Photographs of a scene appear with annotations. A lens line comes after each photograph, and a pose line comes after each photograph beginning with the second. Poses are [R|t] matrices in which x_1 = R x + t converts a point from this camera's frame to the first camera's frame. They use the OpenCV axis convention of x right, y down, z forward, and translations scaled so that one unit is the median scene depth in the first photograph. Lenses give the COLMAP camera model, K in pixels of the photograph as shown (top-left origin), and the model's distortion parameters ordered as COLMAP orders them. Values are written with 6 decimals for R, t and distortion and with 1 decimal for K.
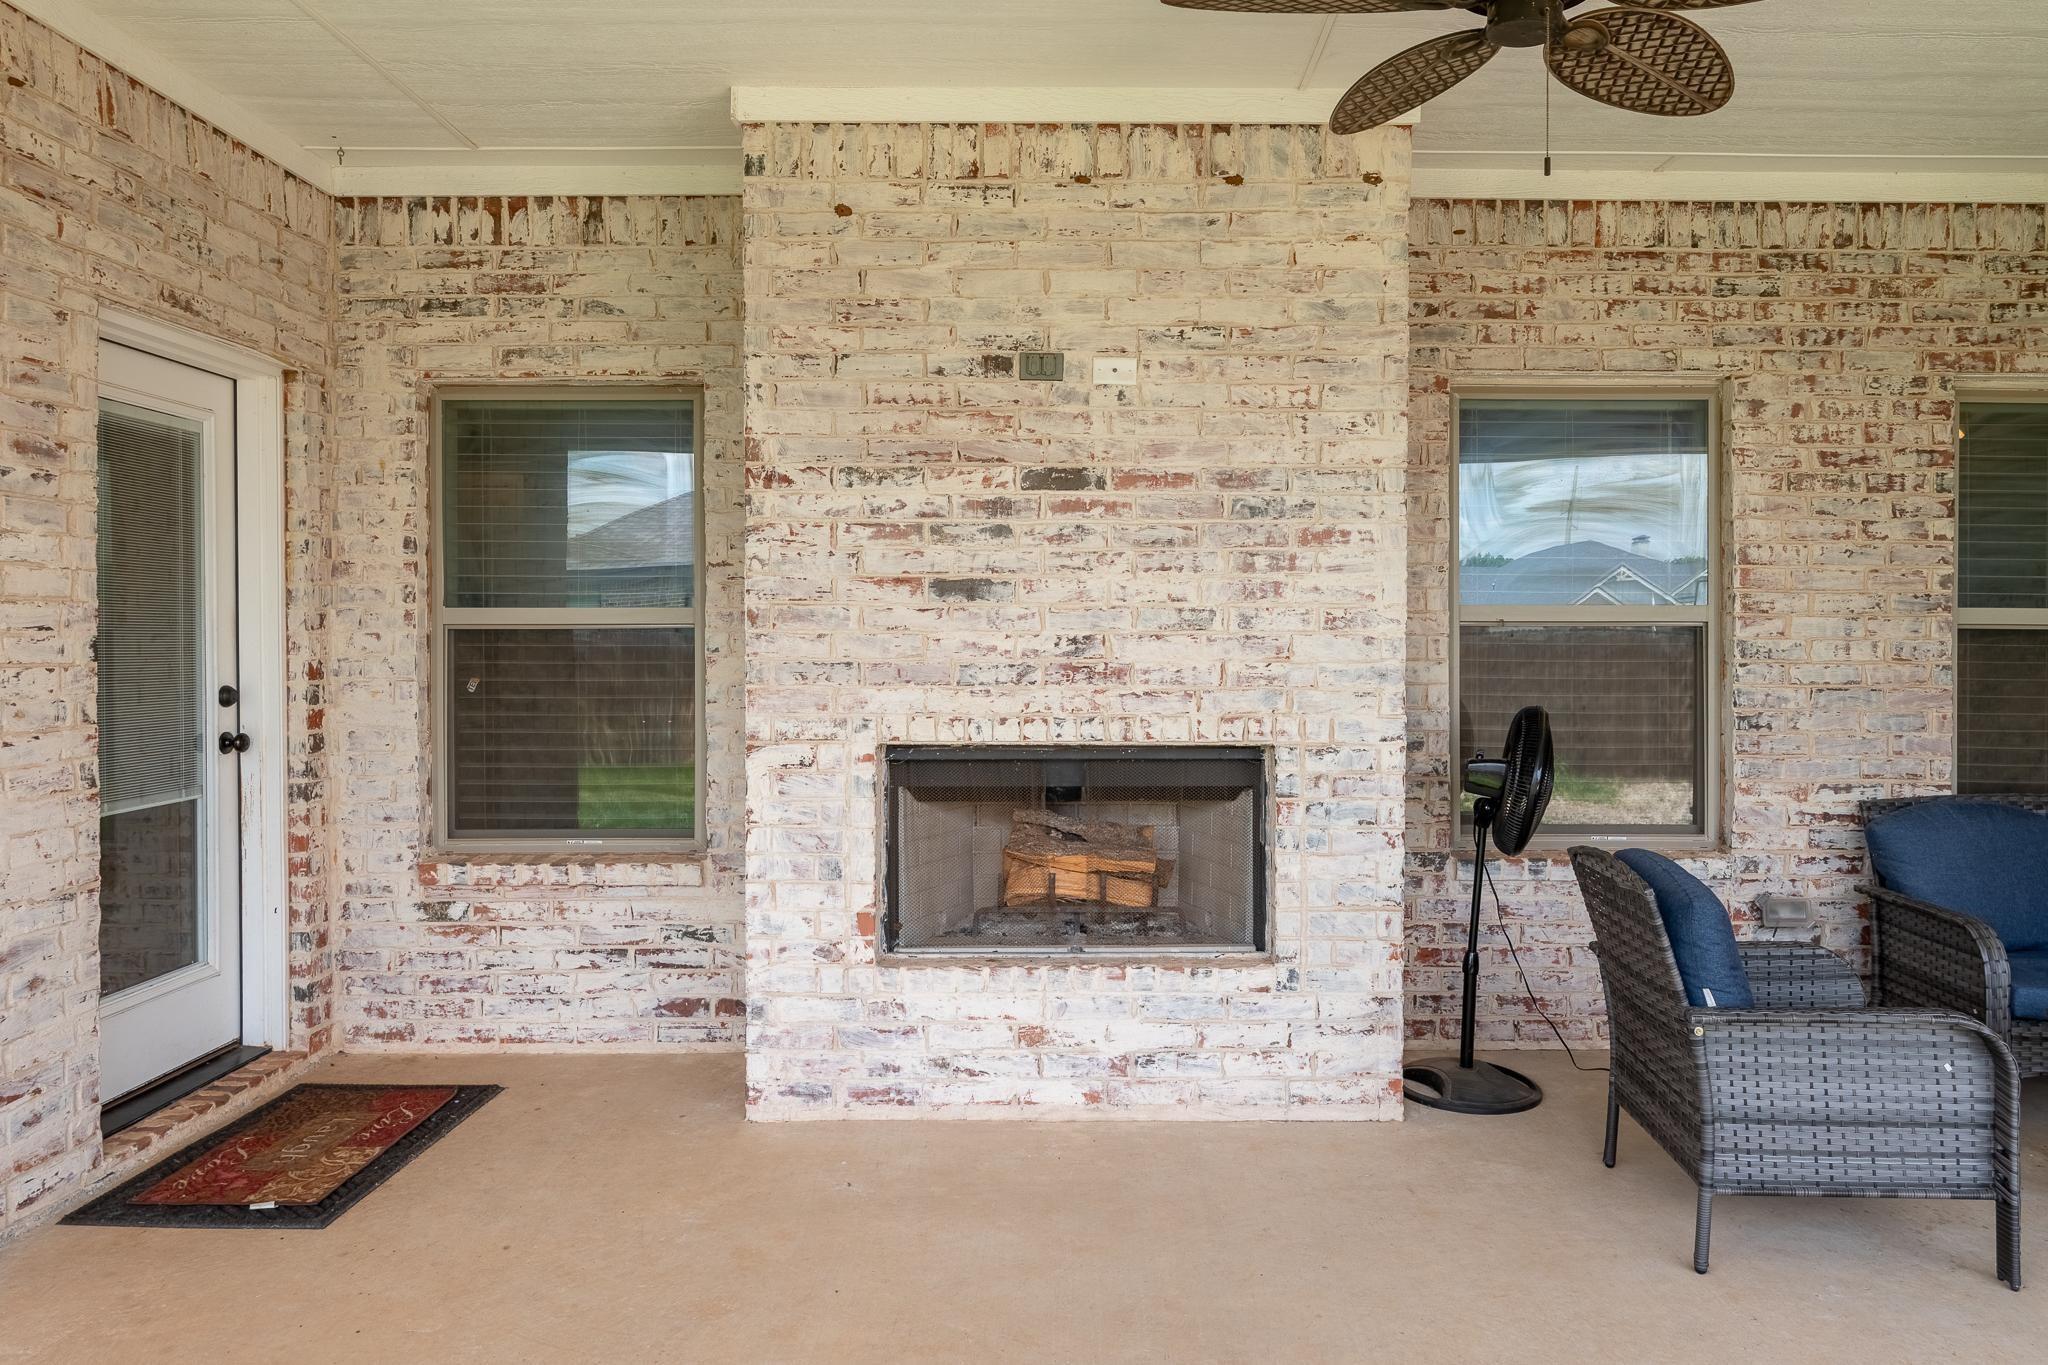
lens RADIAL K [[1318.1, 0, 1074.7], [0, 1318.1, 635.8], [0, 0, 1]] dist [0.001262, 0.000591]
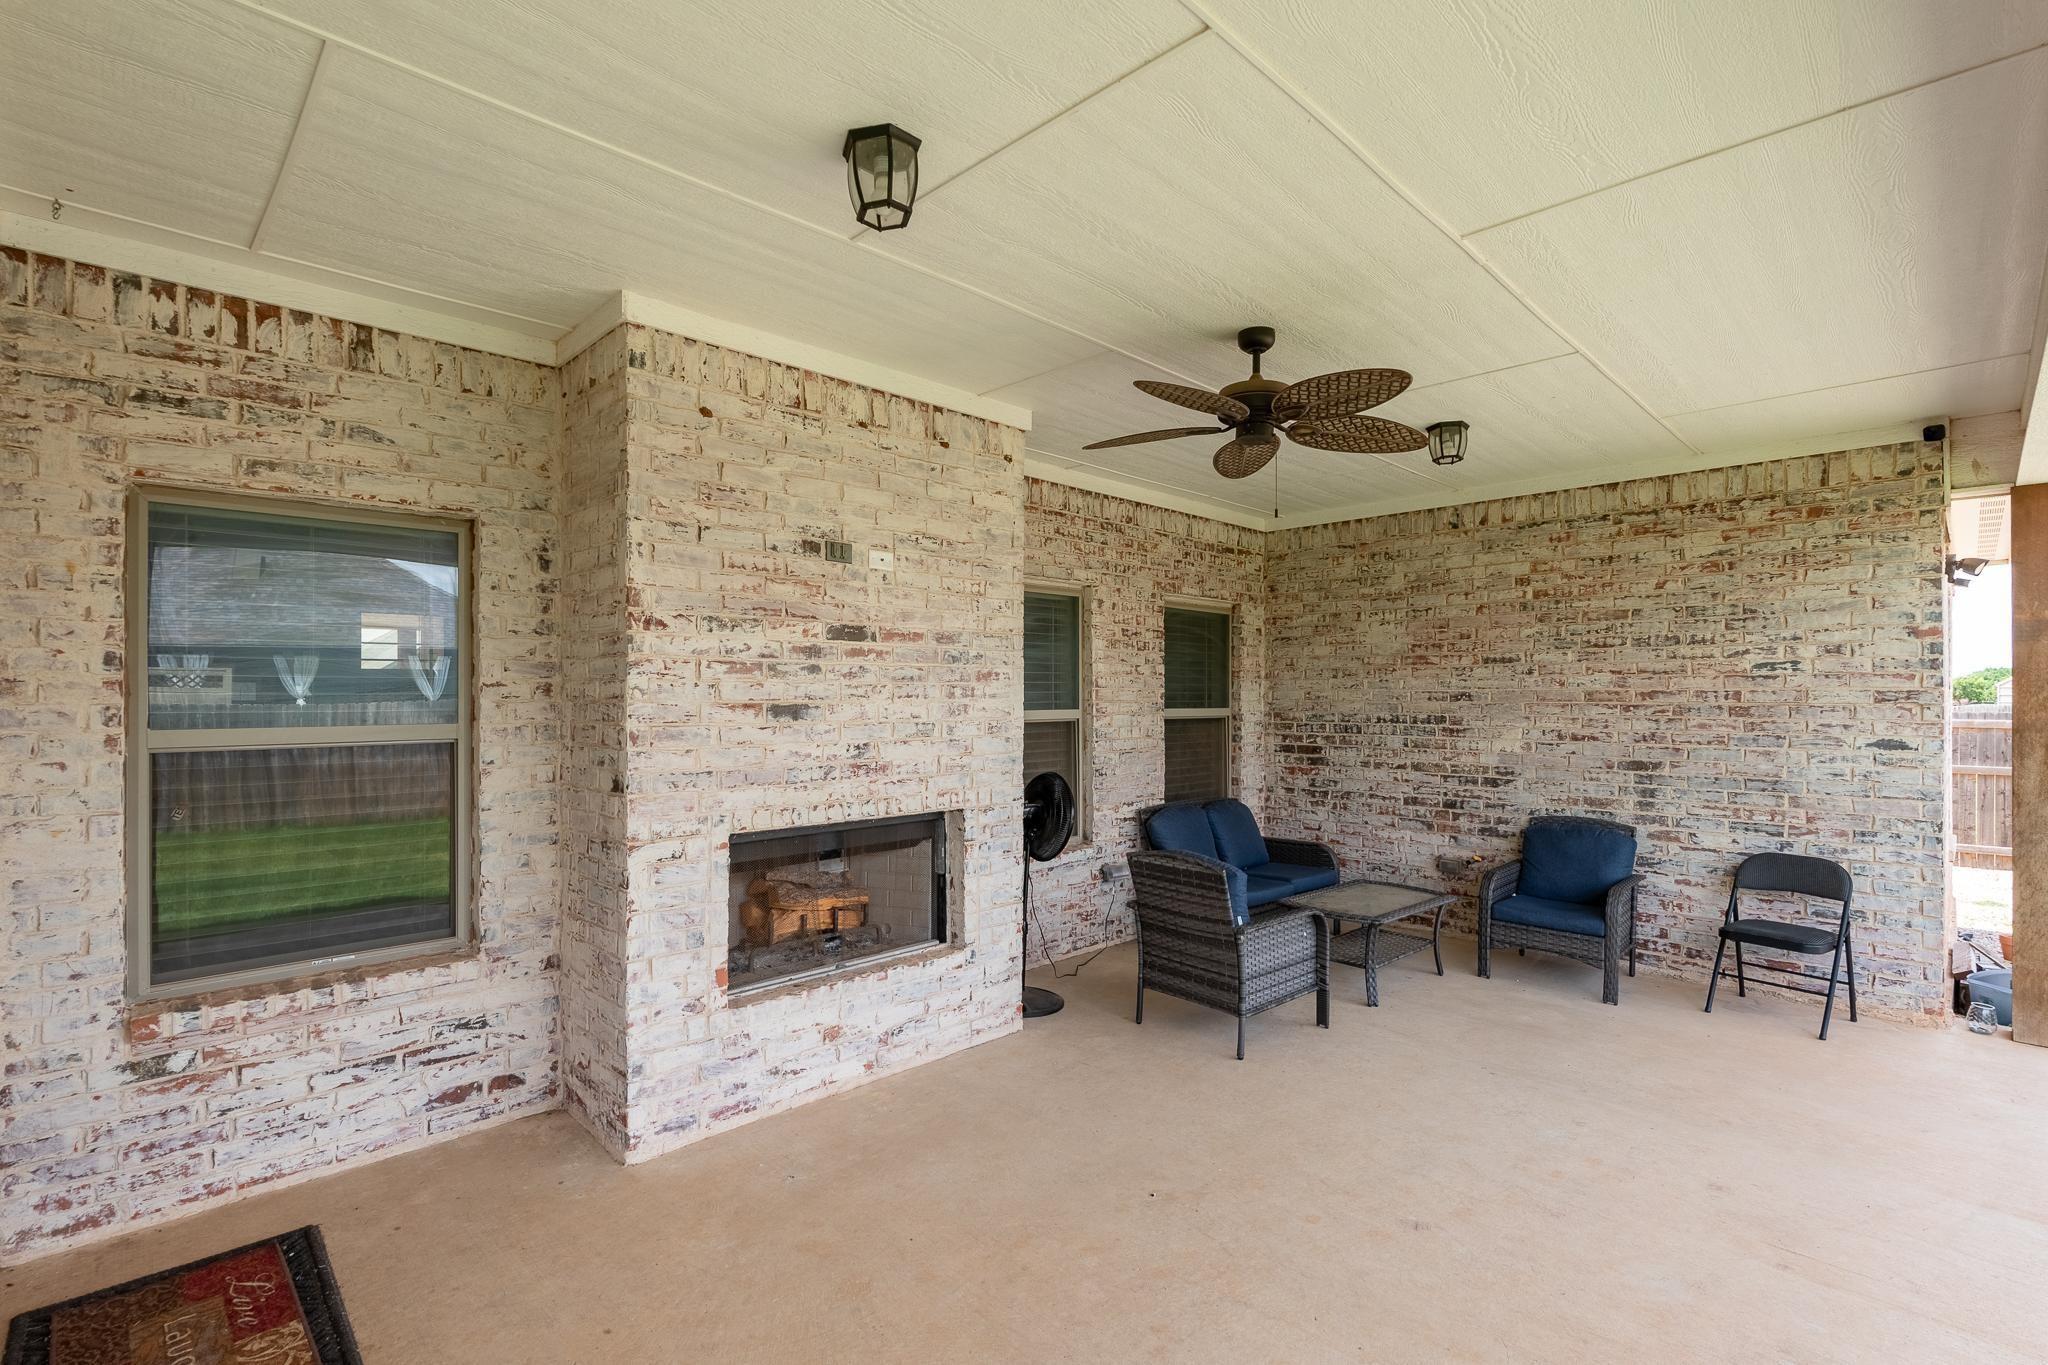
lens RADIAL K [[913.1, 0, 1018.8], [0, 913.1, 687.8], [0, 0, 1]] dist [-0.002091, 0.000018]
pose [[0.736153, 0.005312, 0.676794, -0.471685], [0.002813, 0.999937, -0.010908, -0.042784], [-0.676809, 0.009933, 0.736092, 0.137779]]
